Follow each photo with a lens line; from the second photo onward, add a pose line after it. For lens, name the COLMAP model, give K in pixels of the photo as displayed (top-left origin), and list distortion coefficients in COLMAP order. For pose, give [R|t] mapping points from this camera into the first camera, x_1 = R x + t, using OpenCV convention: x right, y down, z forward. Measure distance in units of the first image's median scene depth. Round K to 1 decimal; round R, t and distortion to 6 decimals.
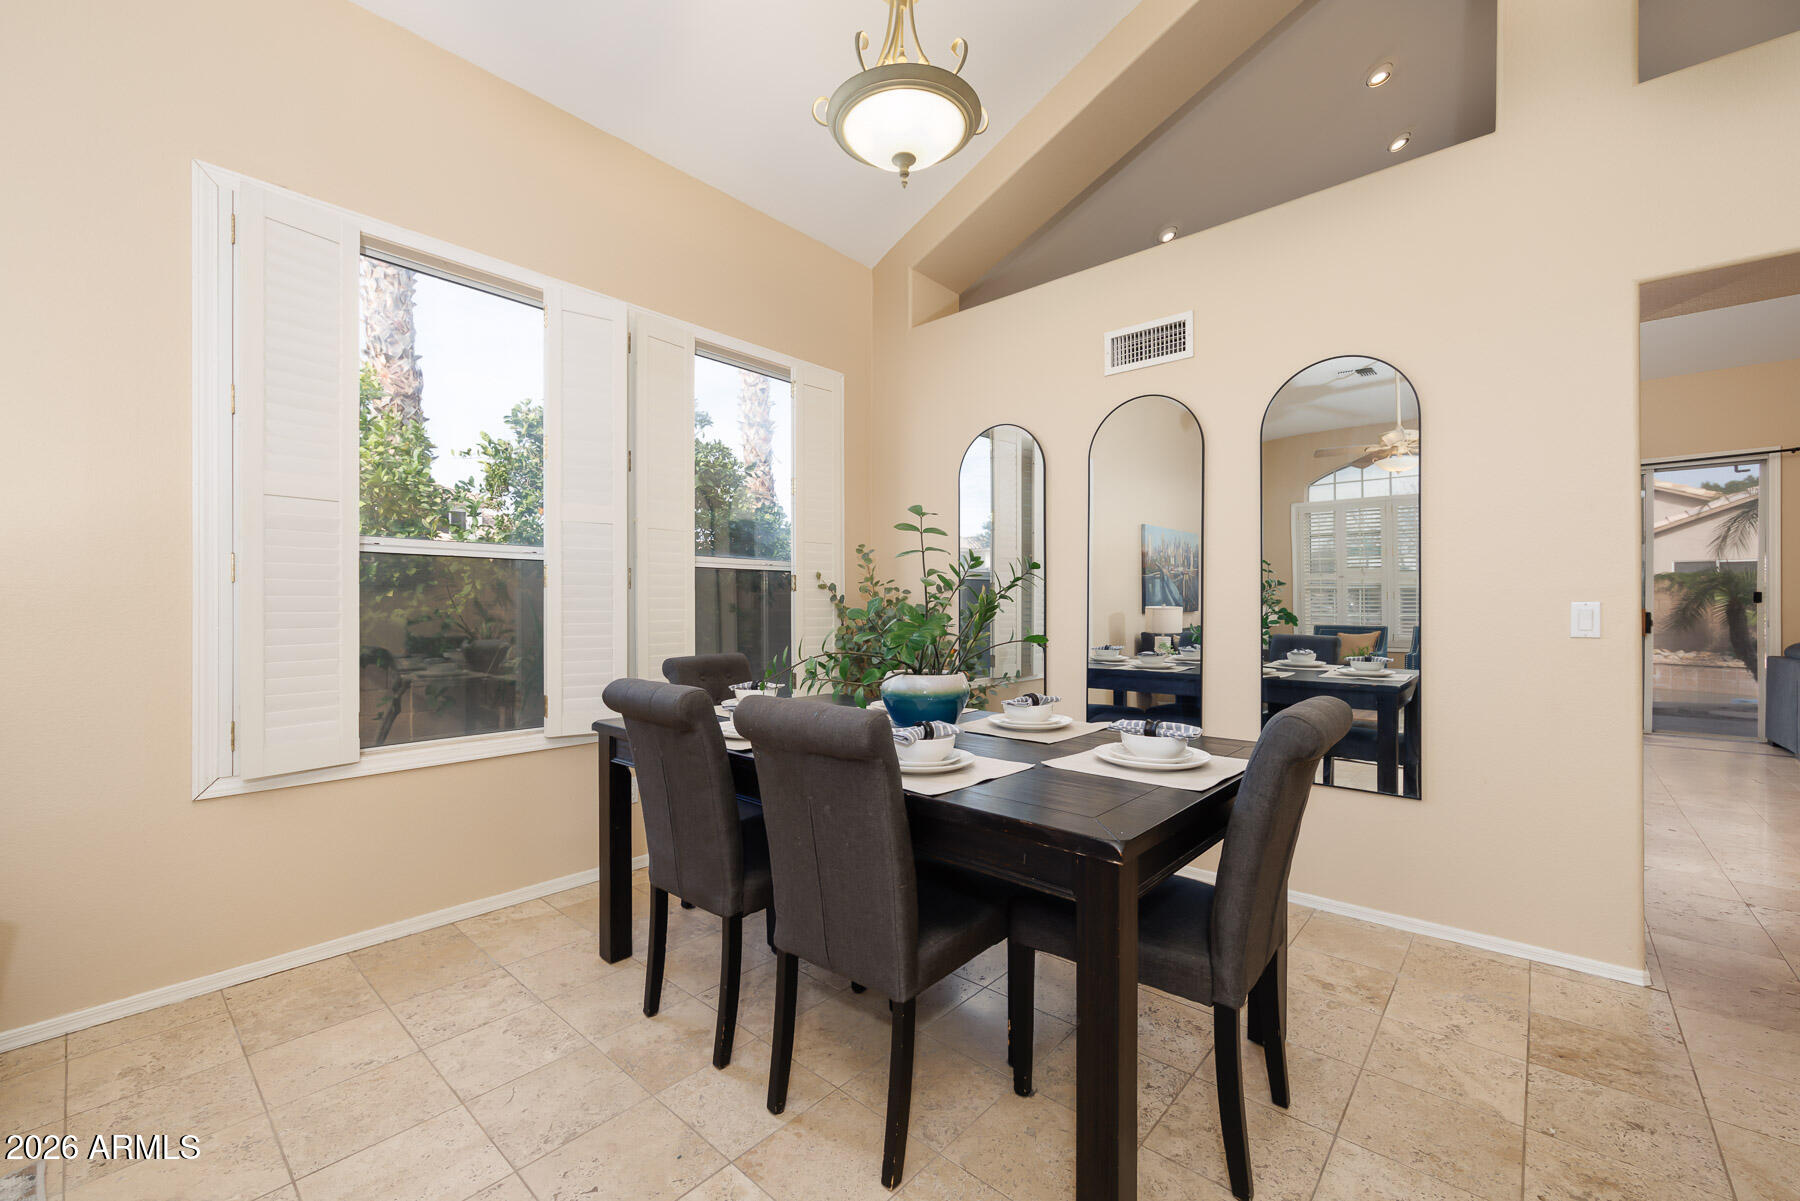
lens RADIAL K [[728.5, 0, 889.7], [0, 728.5, 605.5], [0, 0, 1]] dist [-0.001986, 0.001998]
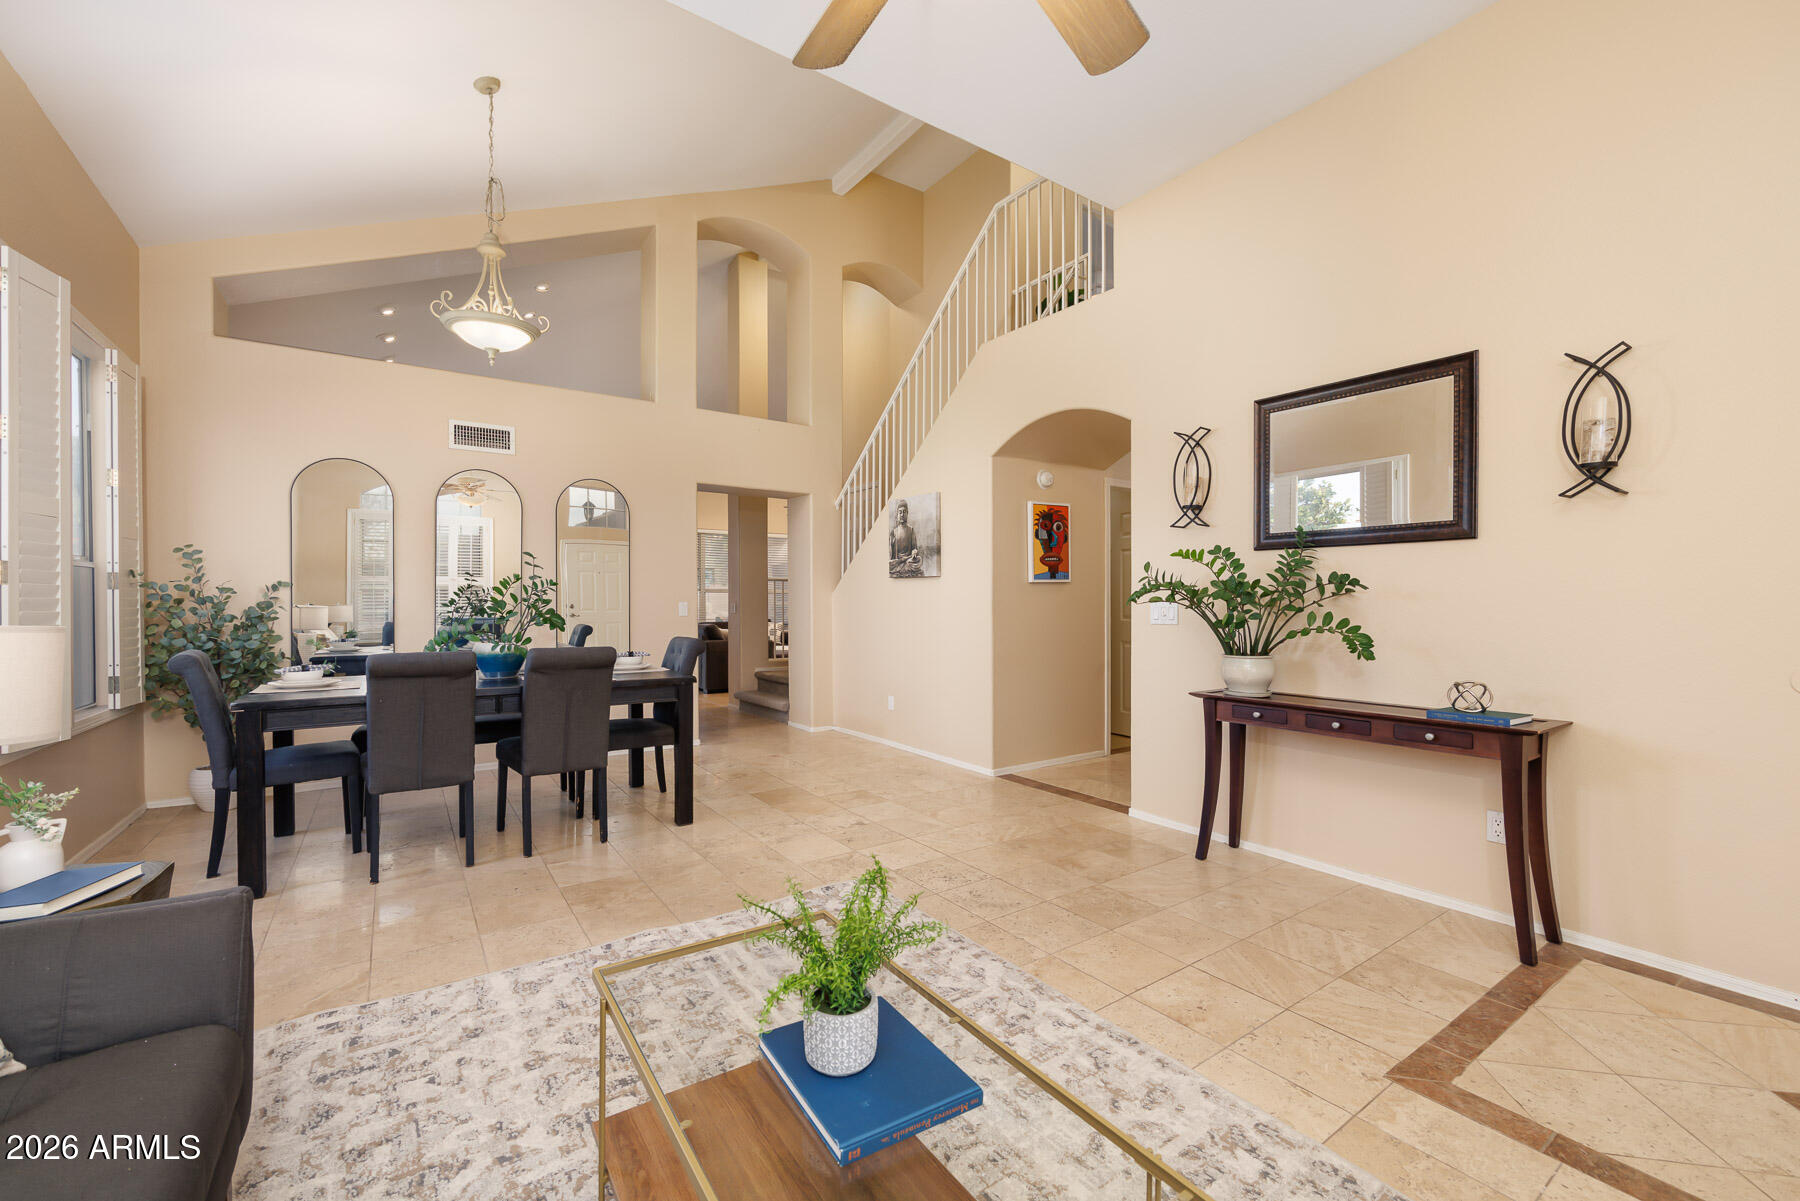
lens RADIAL K [[728.5, 0, 901.1], [0, 728.5, 602.7], [0, 0, 1]] dist [-0.001986, 0.001998]
pose [[0.225669, -0.000108, 0.974204, -1.365846], [0.001268, 0.999999, -0.000183, -0.001056], [-0.974203, 0.001277, 0.225669, -0.329997]]
